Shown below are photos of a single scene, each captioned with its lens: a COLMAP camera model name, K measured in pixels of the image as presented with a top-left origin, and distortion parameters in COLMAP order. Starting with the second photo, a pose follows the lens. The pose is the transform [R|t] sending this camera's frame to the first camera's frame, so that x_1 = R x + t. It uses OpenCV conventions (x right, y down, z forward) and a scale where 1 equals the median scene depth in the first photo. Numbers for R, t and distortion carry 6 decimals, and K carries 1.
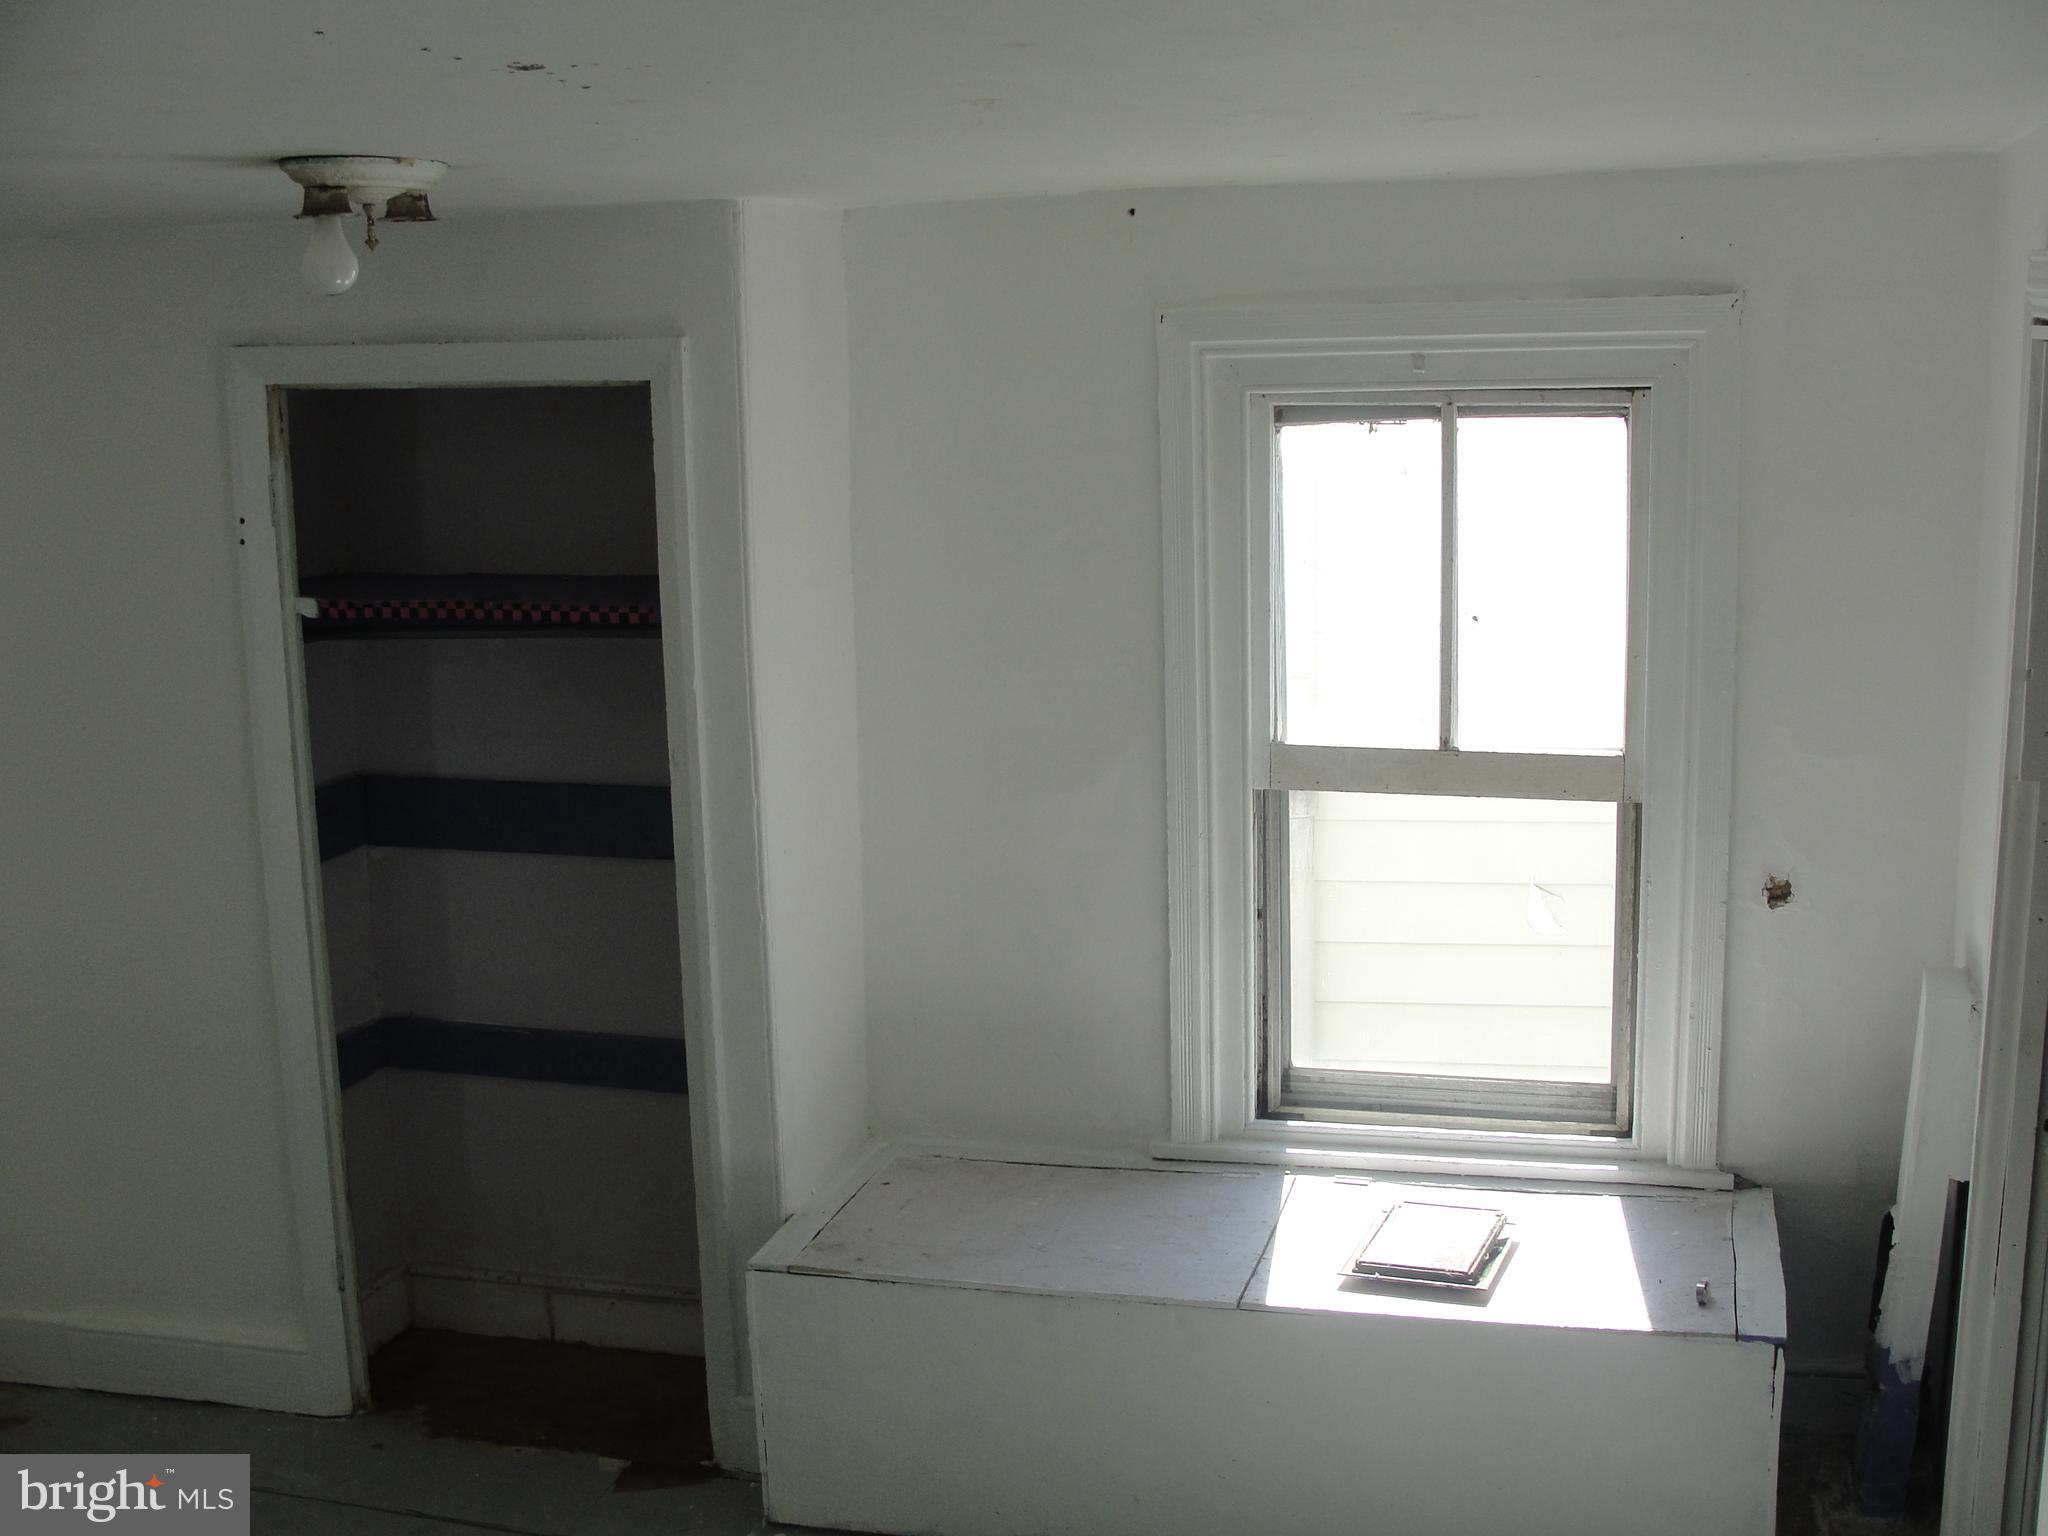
lens RADIAL K [[2338.5, 0, 1064.0], [0, 2338.5, 790.7], [0, 0, 1]] dist [-0.212253, 0.262330]
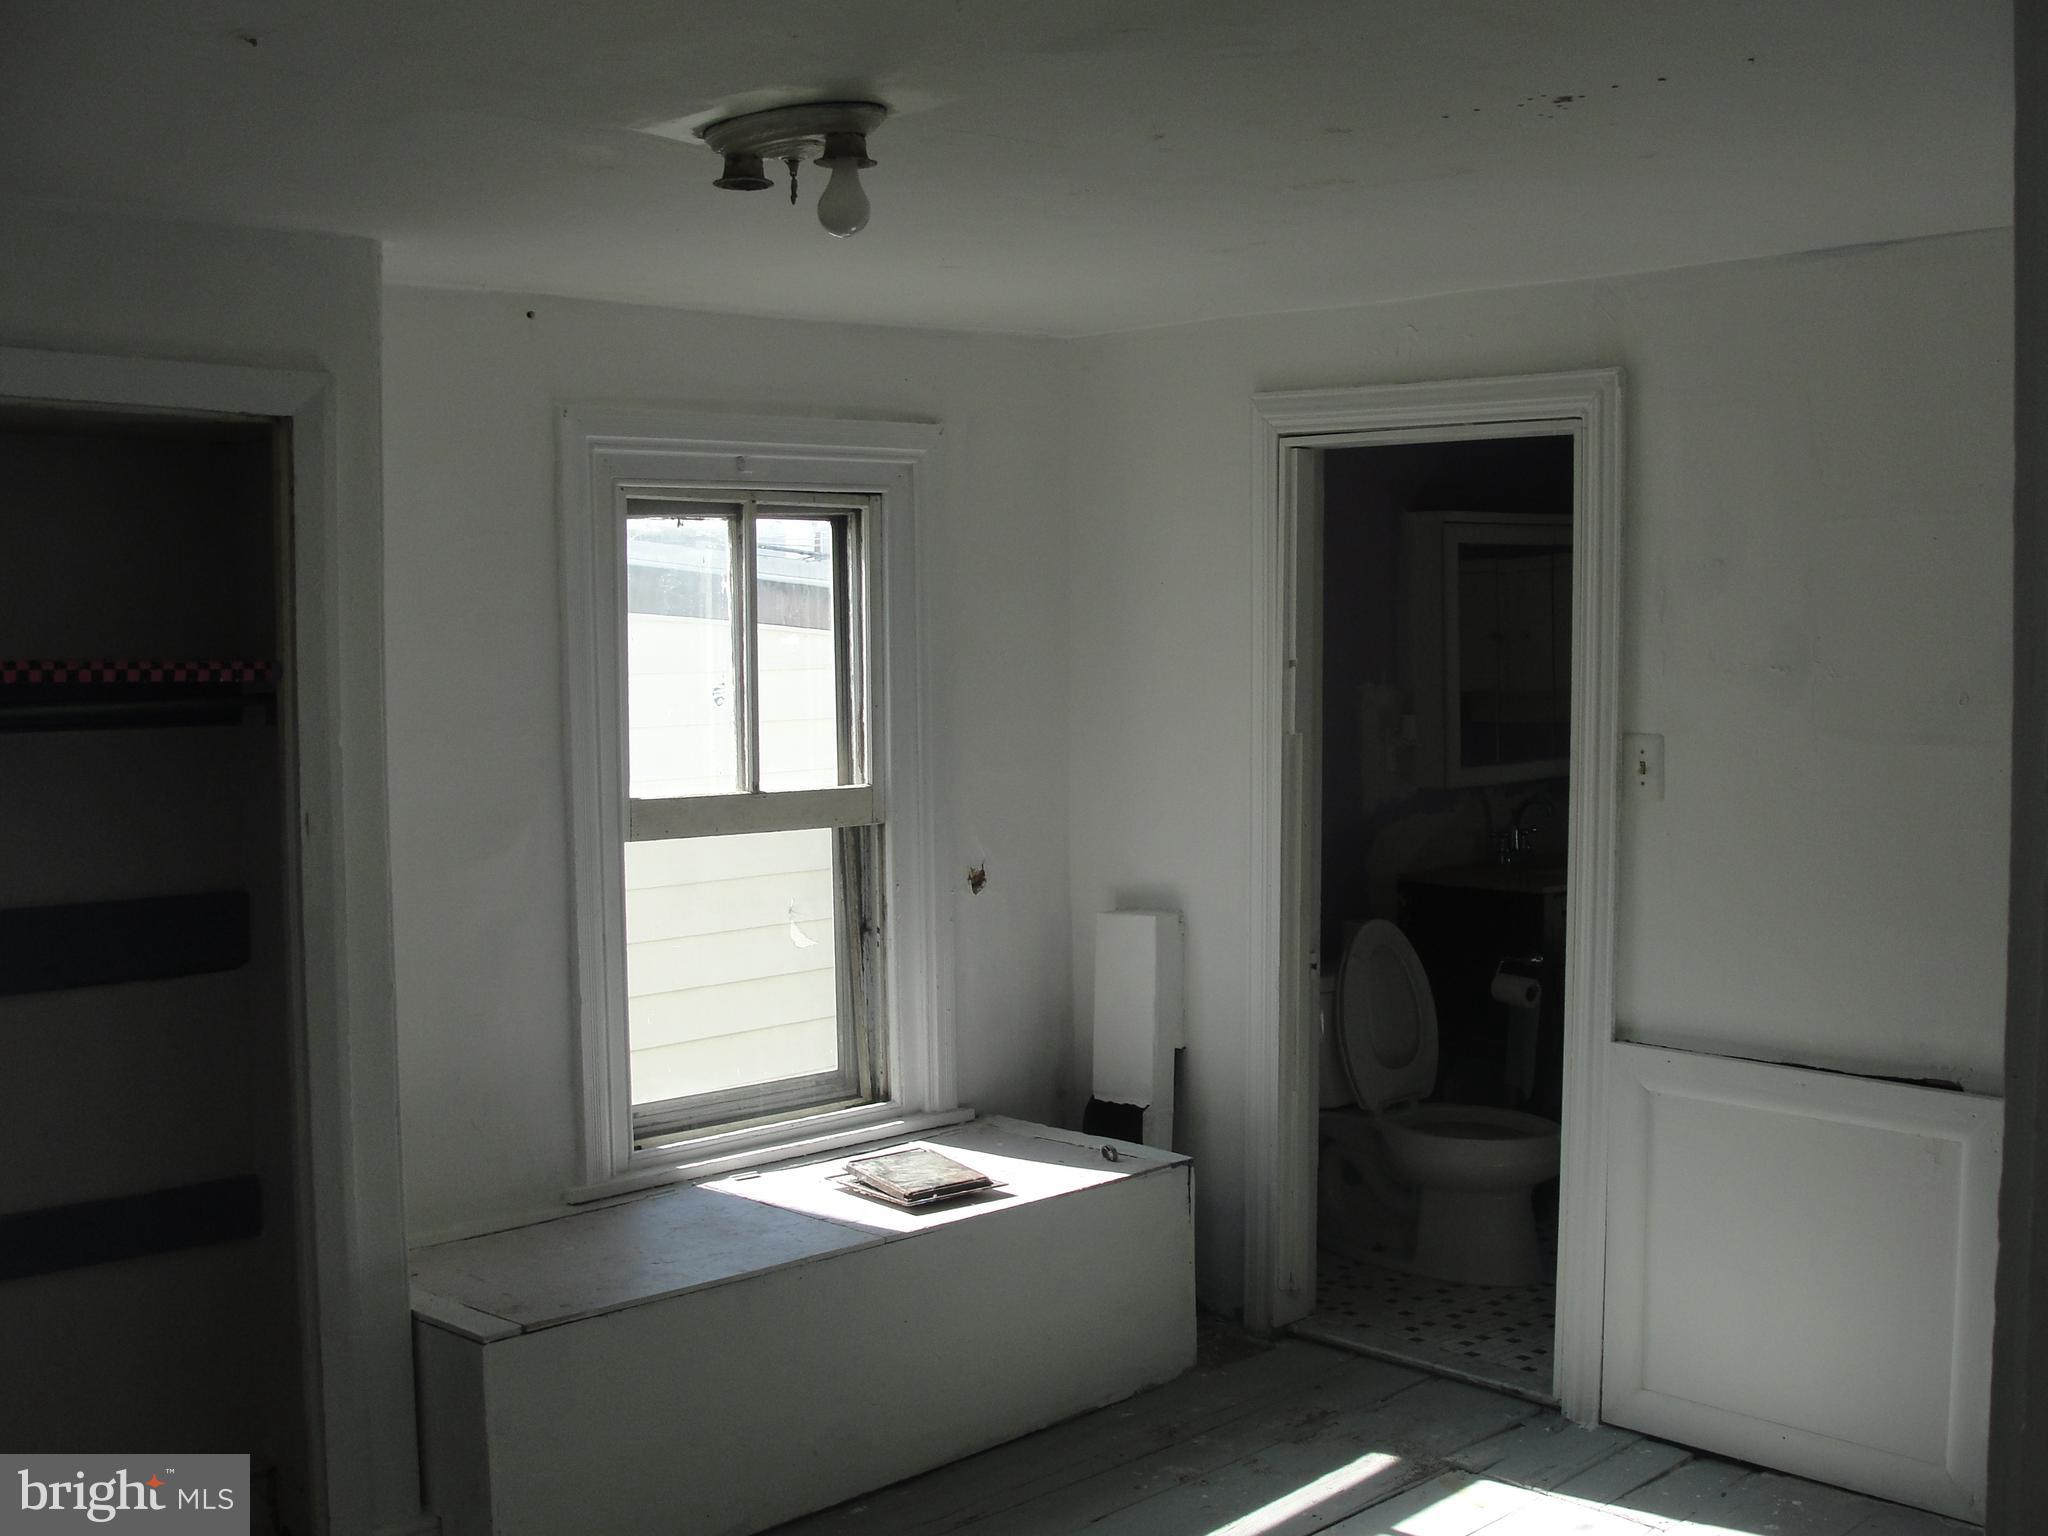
lens RADIAL K [[2338.5, 0, 1064.0], [0, 2338.5, 790.7], [0, 0, 1]] dist [-0.212253, 0.262330]
pose [[0.495115, -0.038729, 0.867964, -0.795843], [0.167560, 0.984508, -0.051653, 0.069537], [-0.852517, 0.171010, 0.493934, 0.286341]]
